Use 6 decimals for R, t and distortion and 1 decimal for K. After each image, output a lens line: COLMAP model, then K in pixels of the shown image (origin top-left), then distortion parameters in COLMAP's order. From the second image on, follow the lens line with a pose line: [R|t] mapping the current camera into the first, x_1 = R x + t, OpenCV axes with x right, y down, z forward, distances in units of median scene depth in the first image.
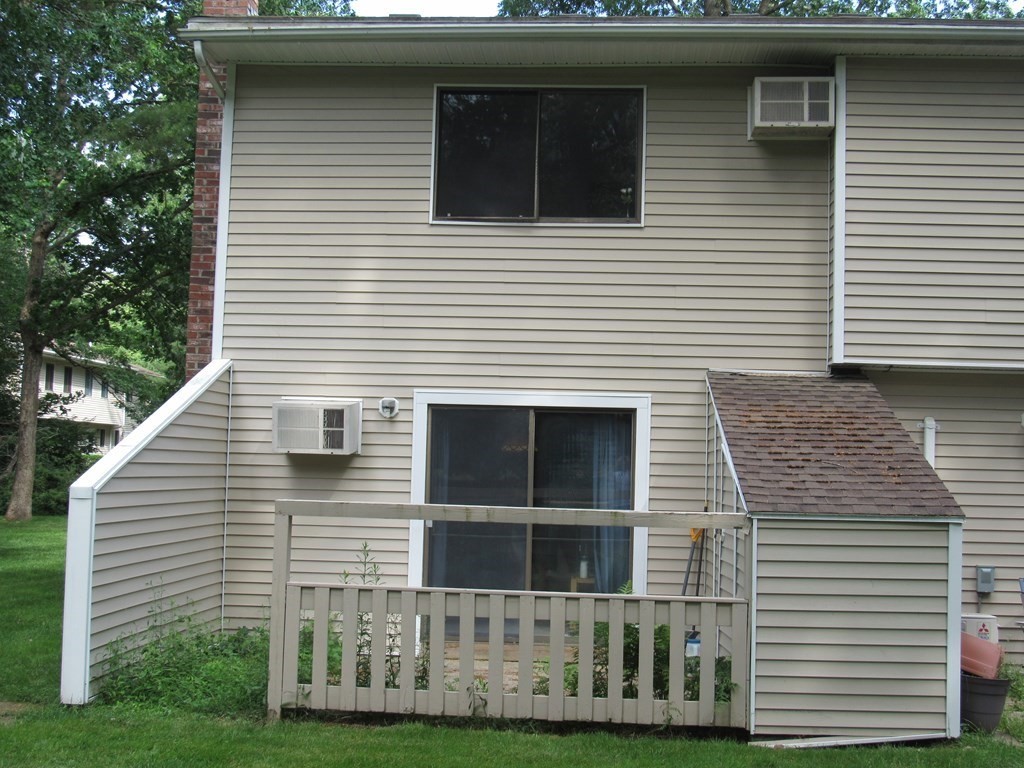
lens RADIAL K [[1362.8, 0, 511.6], [0, 1362.8, 385.9], [0, 0, 1]] dist [-0.095344, 0.000000]
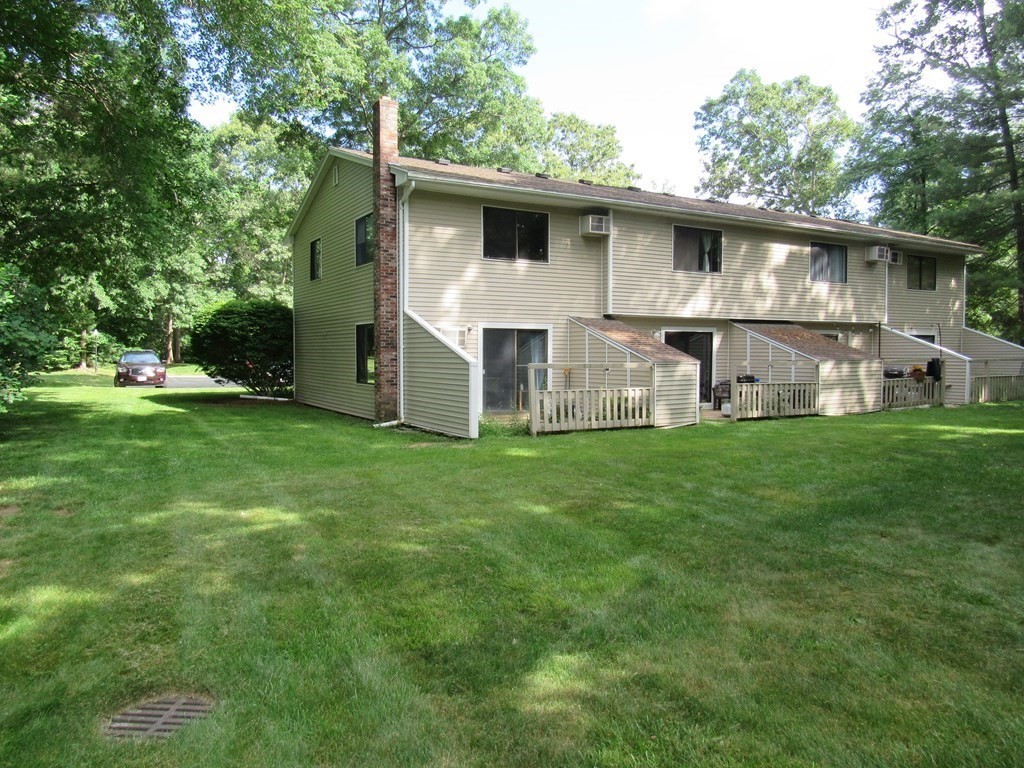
lens RADIAL K [[726.0, 0, 510.7], [0, 726.0, 380.9], [0, 0, 1]] dist [-0.022061, -0.003079]
pose [[0.820366, -0.048686, 0.569763, -0.840469], [-0.010734, 0.994882, 0.100468, -0.027003], [-0.571738, -0.088537, 0.815645, -0.202280]]
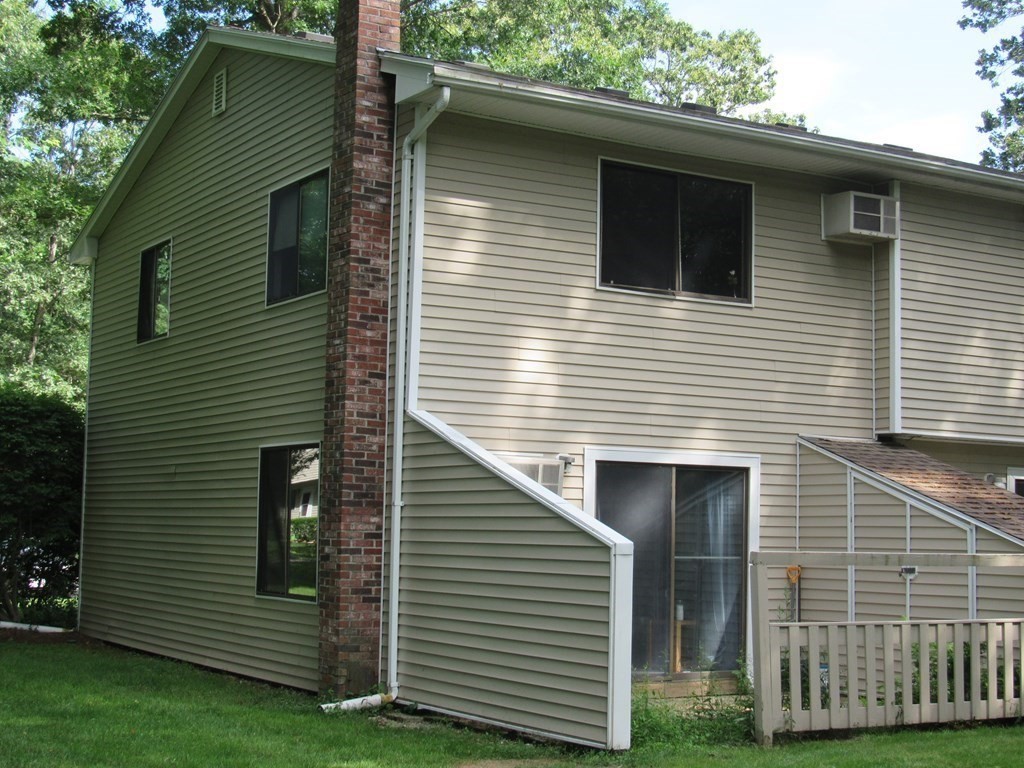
lens RADIAL K [[1615.5, 0, 510.8], [0, 1615.5, 379.3], [0, 0, 1]] dist [-0.106420, 0.000000]
pose [[0.814652, 0.045632, 0.578152, -0.848083], [-0.030879, 0.998899, -0.035330, -0.002991], [-0.579128, 0.010929, 0.815164, 0.020623]]
